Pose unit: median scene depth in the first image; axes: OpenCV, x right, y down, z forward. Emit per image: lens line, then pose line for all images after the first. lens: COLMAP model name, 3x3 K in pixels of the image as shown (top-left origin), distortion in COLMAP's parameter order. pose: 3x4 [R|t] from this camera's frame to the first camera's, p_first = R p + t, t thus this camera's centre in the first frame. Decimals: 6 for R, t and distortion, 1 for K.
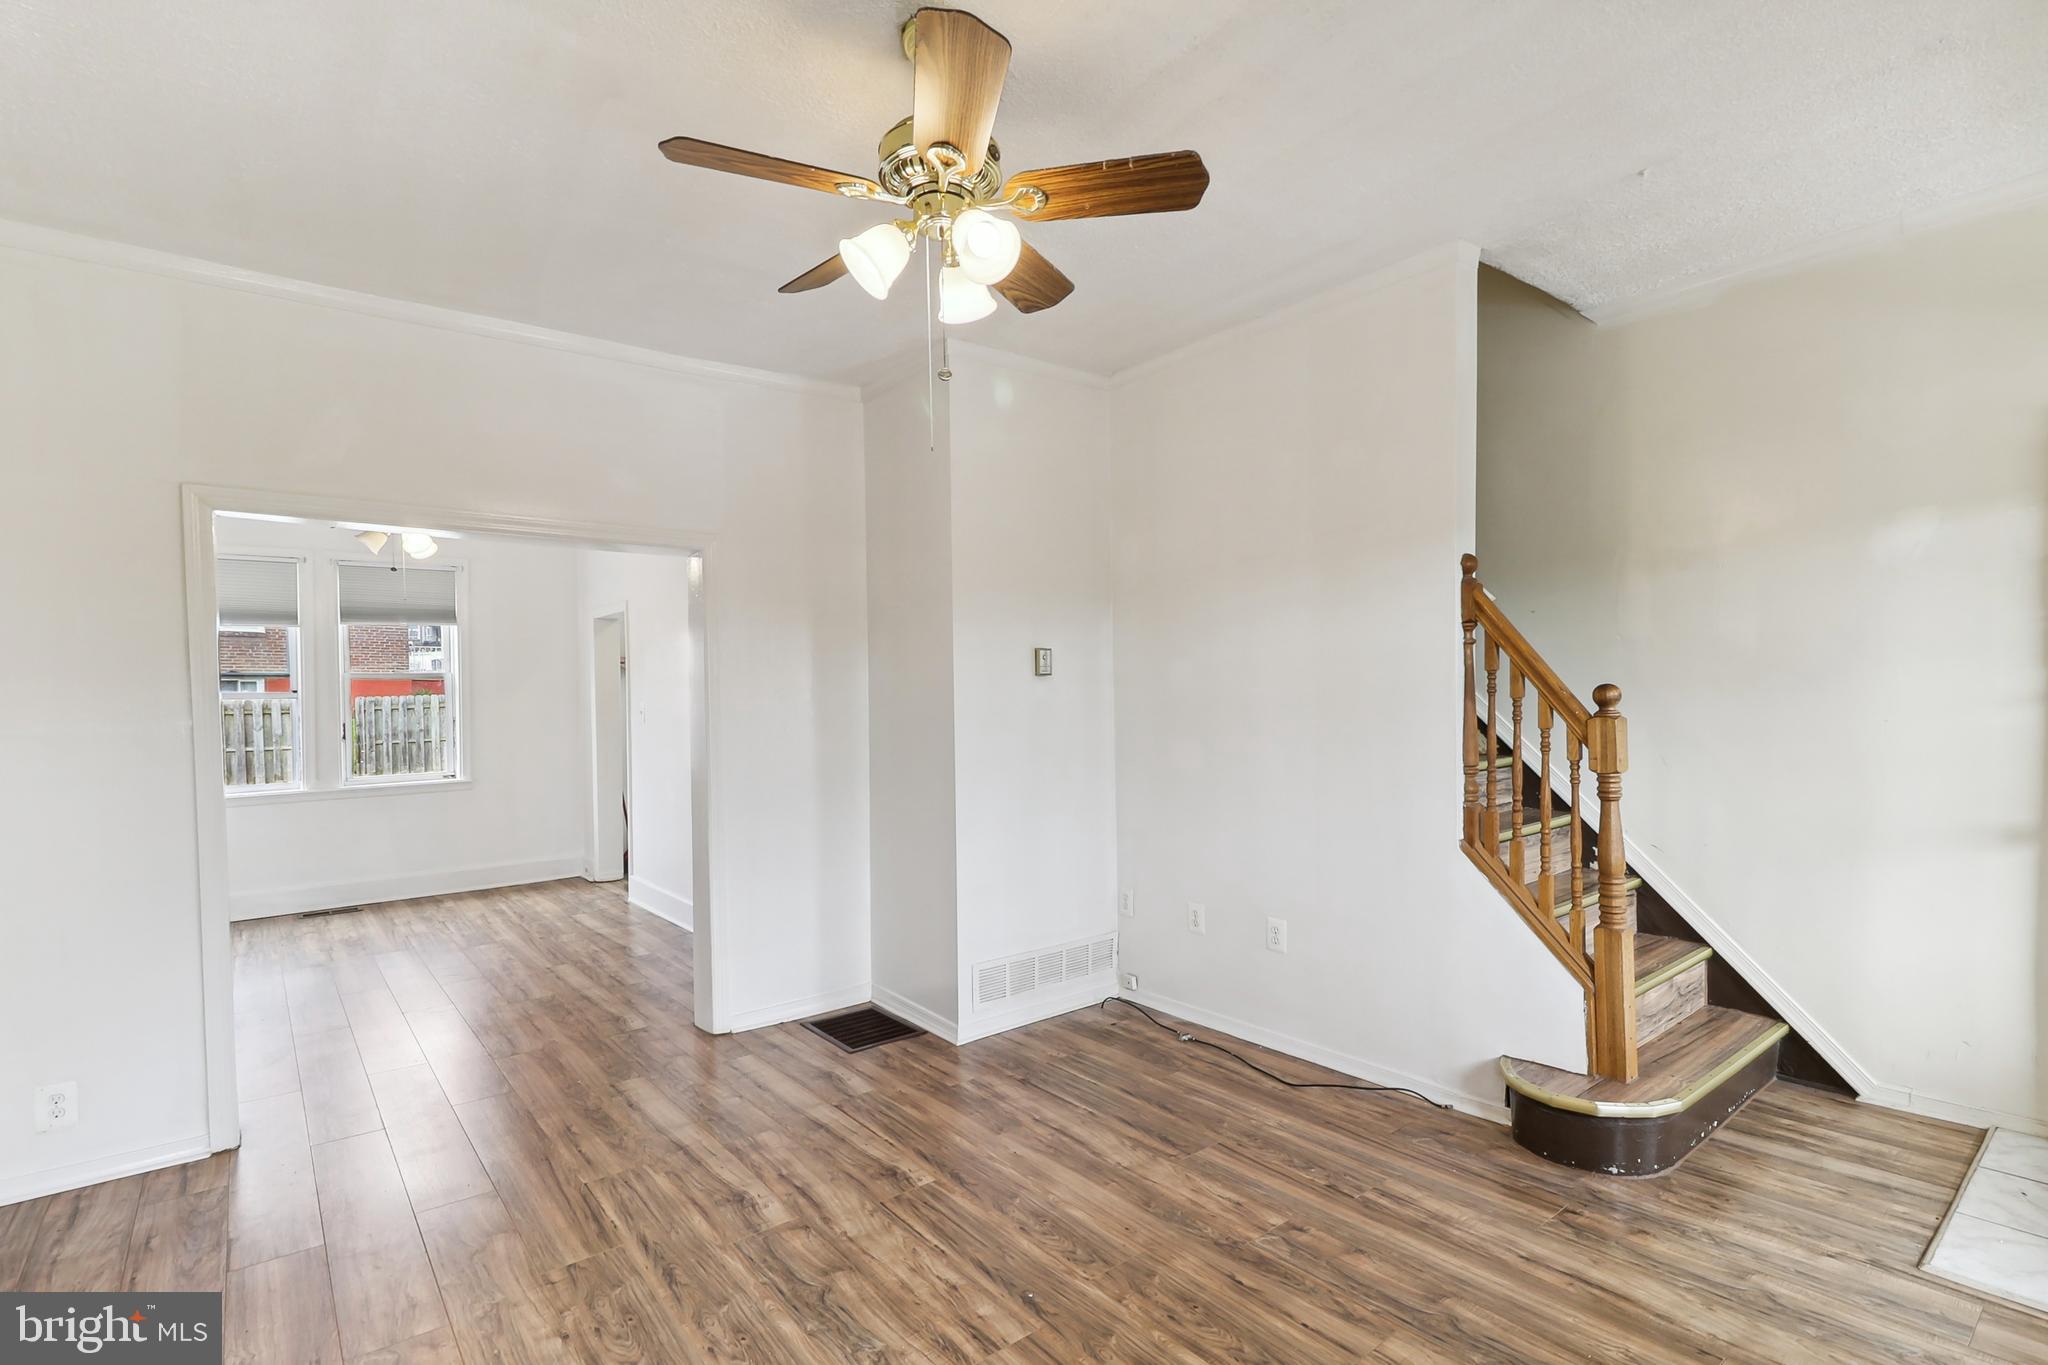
lens RADIAL K [[987.3, 0, 1040.7], [0, 987.3, 725.6], [0, 0, 1]] dist [-0.001001, 0.000098]
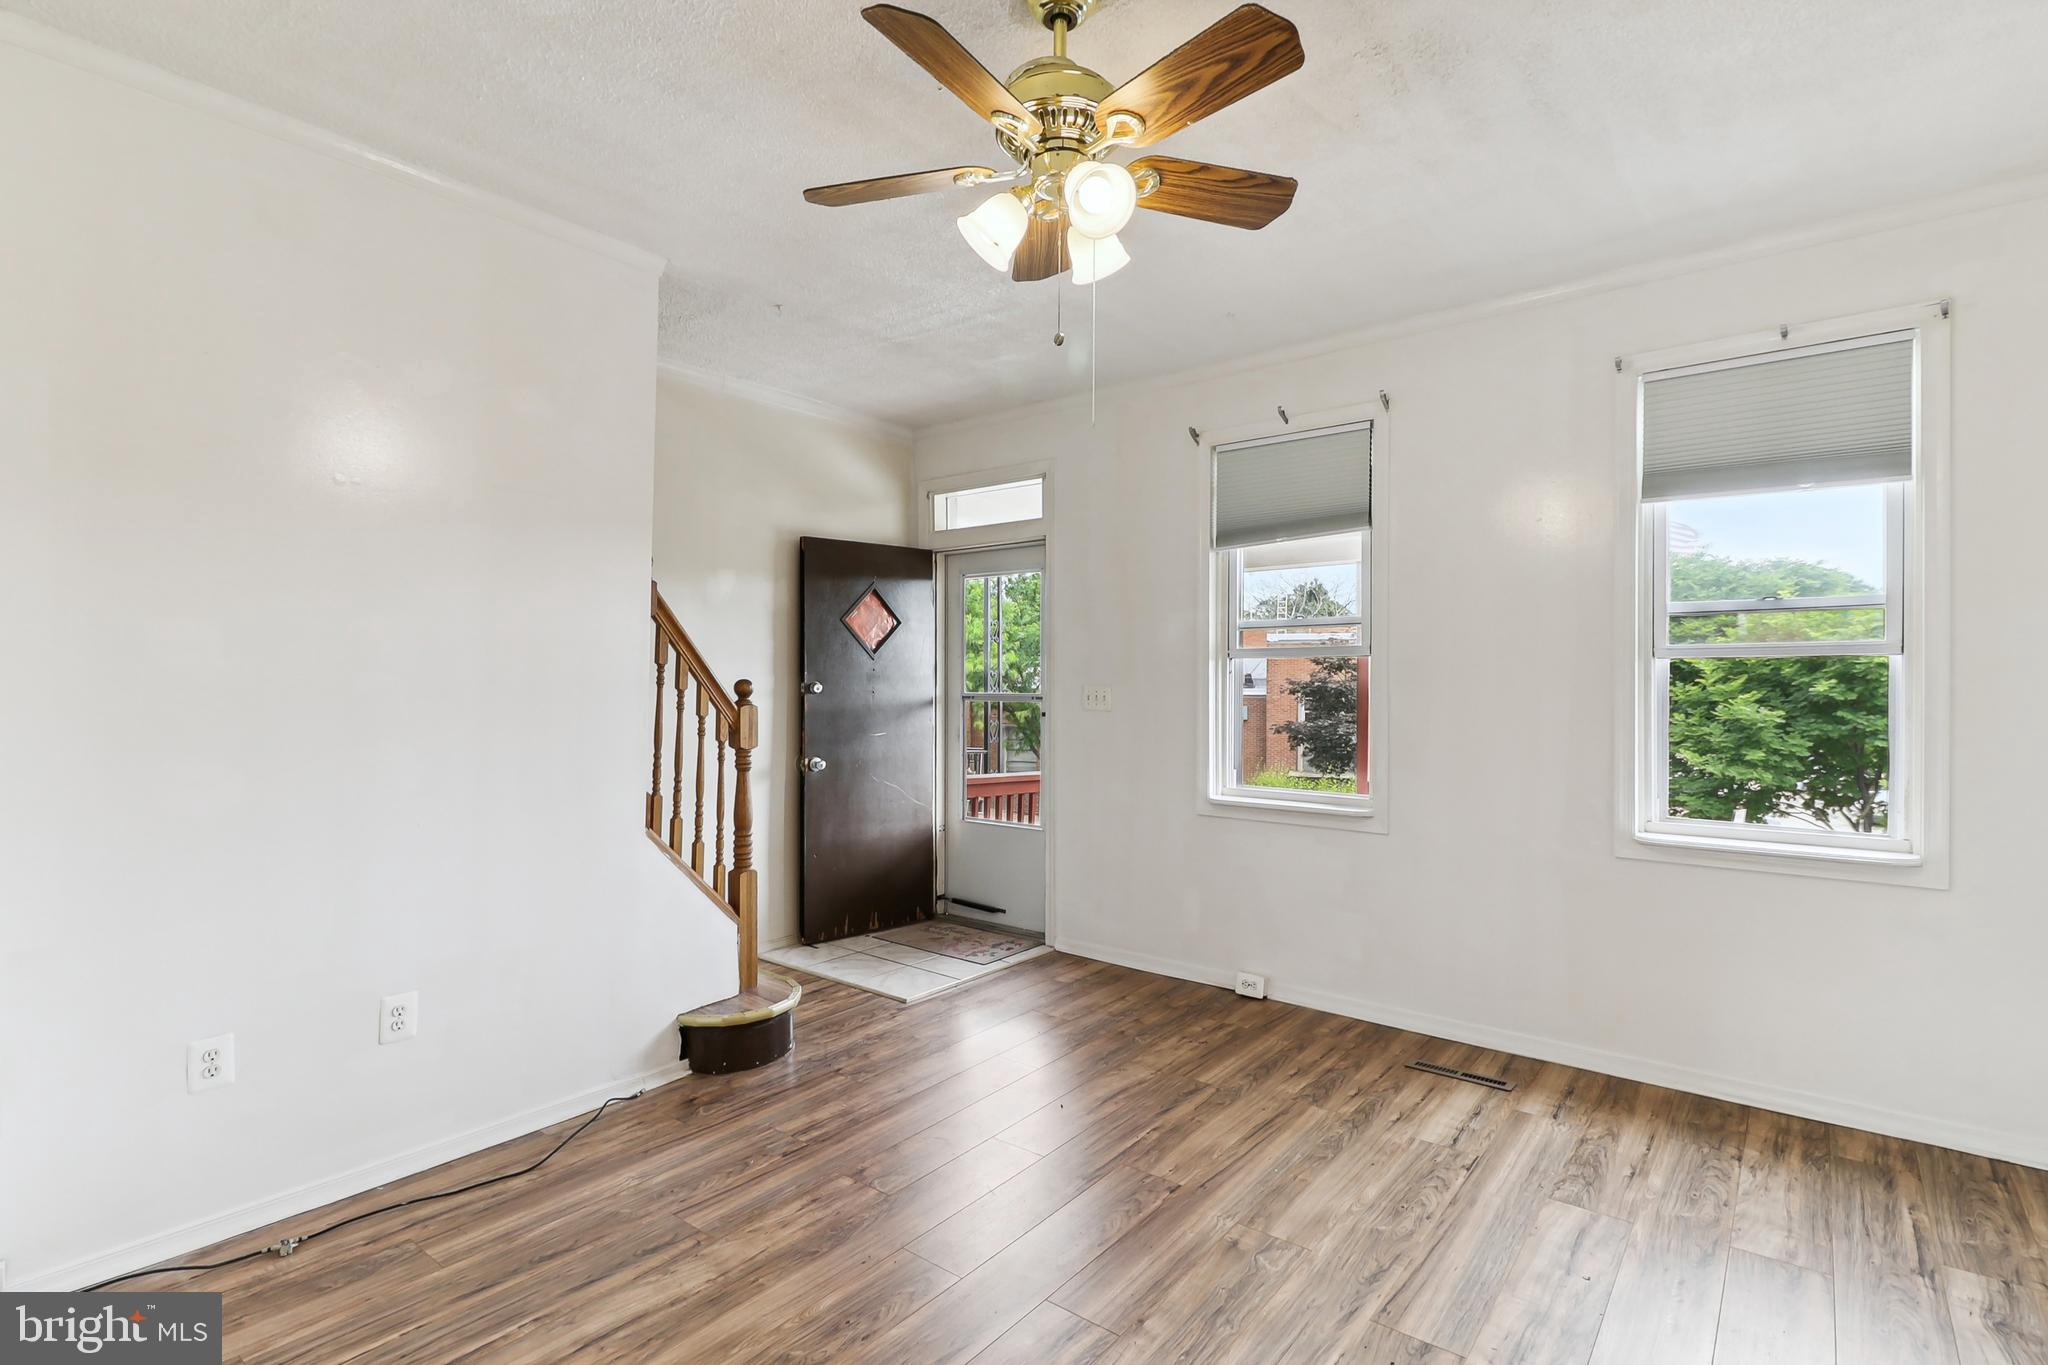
lens RADIAL K [[987.3, 0, 1033.5], [0, 987.3, 688.0], [0, 0, 1]] dist [-0.001001, 0.000098]
pose [[-0.236106, 0.015238, 0.971608, -0.756218], [0.035364, 0.999349, -0.007079, -0.008576], [-0.971084, 0.032688, -0.236491, 0.937964]]
